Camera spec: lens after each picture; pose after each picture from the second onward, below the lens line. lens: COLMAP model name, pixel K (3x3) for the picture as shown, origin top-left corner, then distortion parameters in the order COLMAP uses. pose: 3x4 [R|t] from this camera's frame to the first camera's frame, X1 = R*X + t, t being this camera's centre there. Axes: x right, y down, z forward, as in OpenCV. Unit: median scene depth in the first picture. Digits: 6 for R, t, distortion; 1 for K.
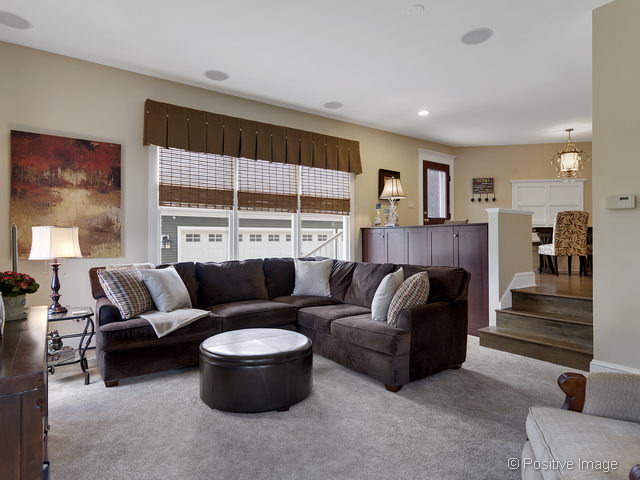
lens RADIAL K [[375.7, 0, 320.0], [0, 375.7, 240.0], [0, 0, 1]] dist [0.000054, -0.000012]
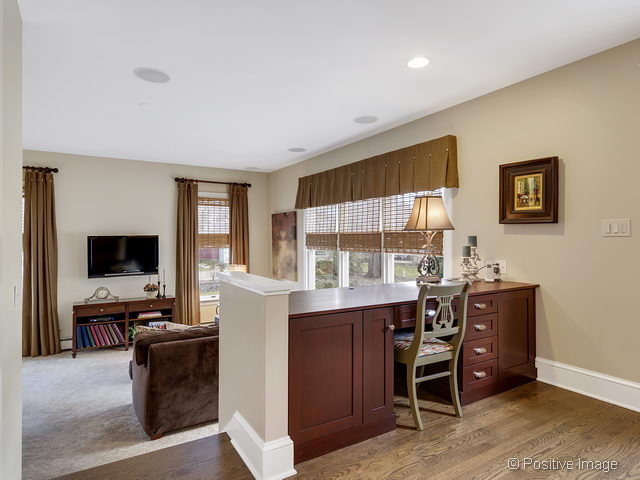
lens RADIAL K [[375.7, 0, 320.0], [0, 375.7, 240.0], [0, 0, 1]] dist [0.000054, -0.000012]
pose [[-0.066258, -0.000205, -0.997802, 0.863304], [-0.006433, 0.999979, 0.000222, -0.108646], [0.997782, 0.006434, -0.066258, 0.996358]]
